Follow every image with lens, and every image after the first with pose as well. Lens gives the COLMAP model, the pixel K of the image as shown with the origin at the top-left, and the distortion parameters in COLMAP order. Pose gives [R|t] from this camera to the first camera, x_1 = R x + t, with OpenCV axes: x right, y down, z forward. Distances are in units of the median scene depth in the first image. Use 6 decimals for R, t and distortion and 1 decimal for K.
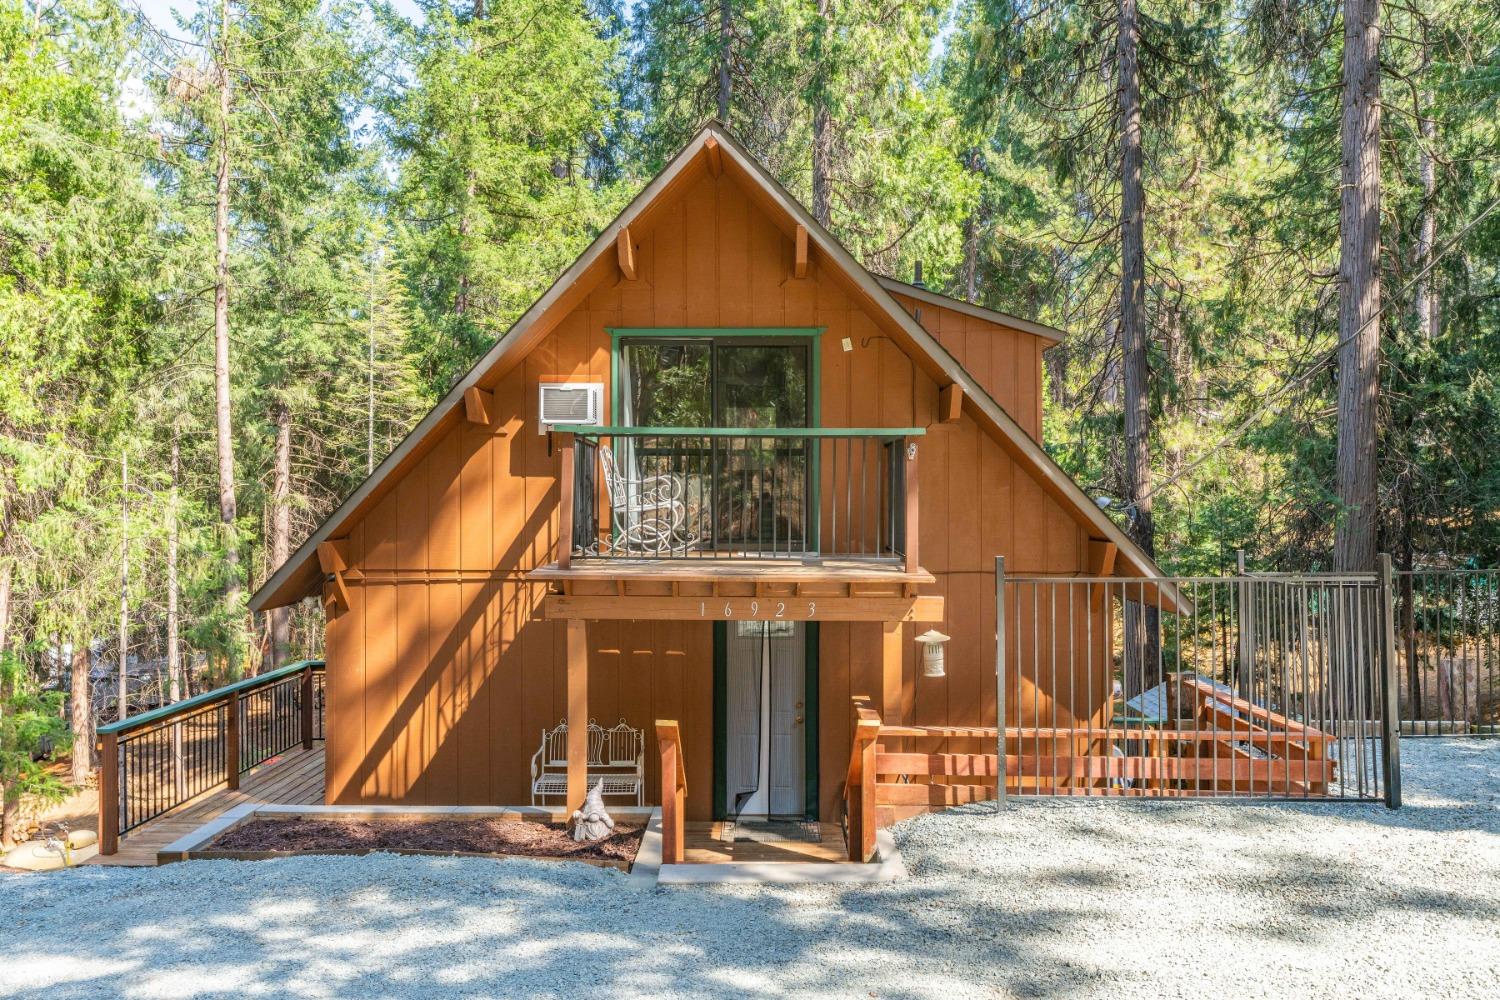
lens RADIAL K [[1100.9, 0, 751.1], [0, 1100.9, 494.1], [0, 0, 1]] dist [0.010783, -0.006470]
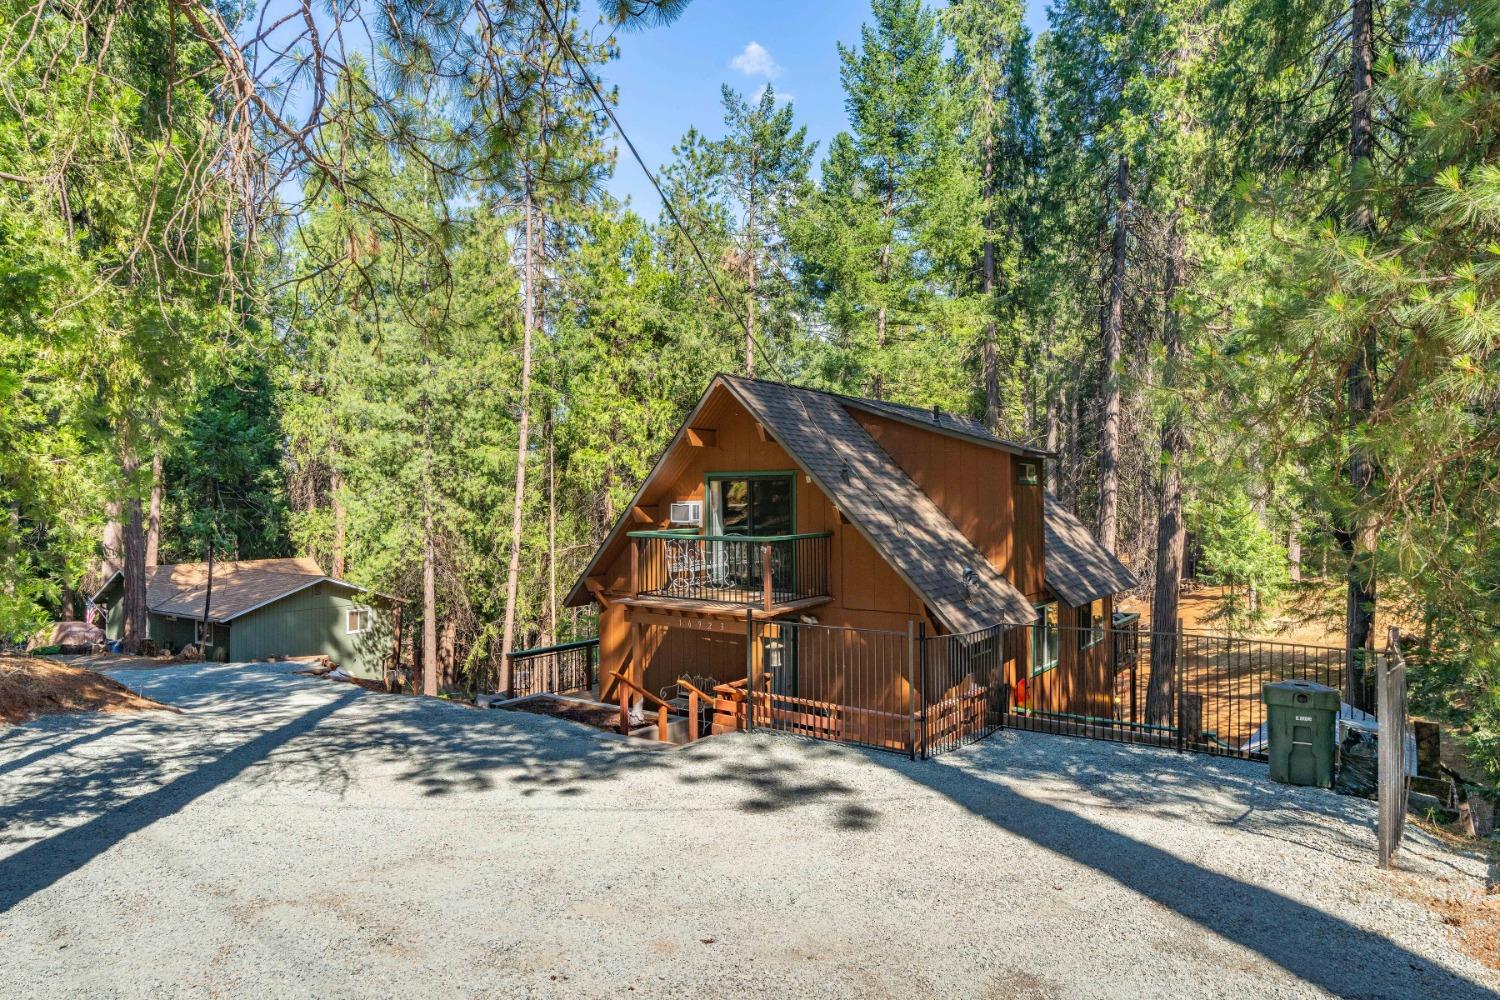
lens RADIAL K [[915.0, 0, 747.3], [0, 915.0, 501.2], [0, 0, 1]] dist [-0.013848, 0.000016]
pose [[0.824369, -0.001685, -0.566050, 1.031335], [0.007321, 0.999944, 0.007686, -0.135869], [0.566006, -0.010480, 0.824335, -0.343915]]
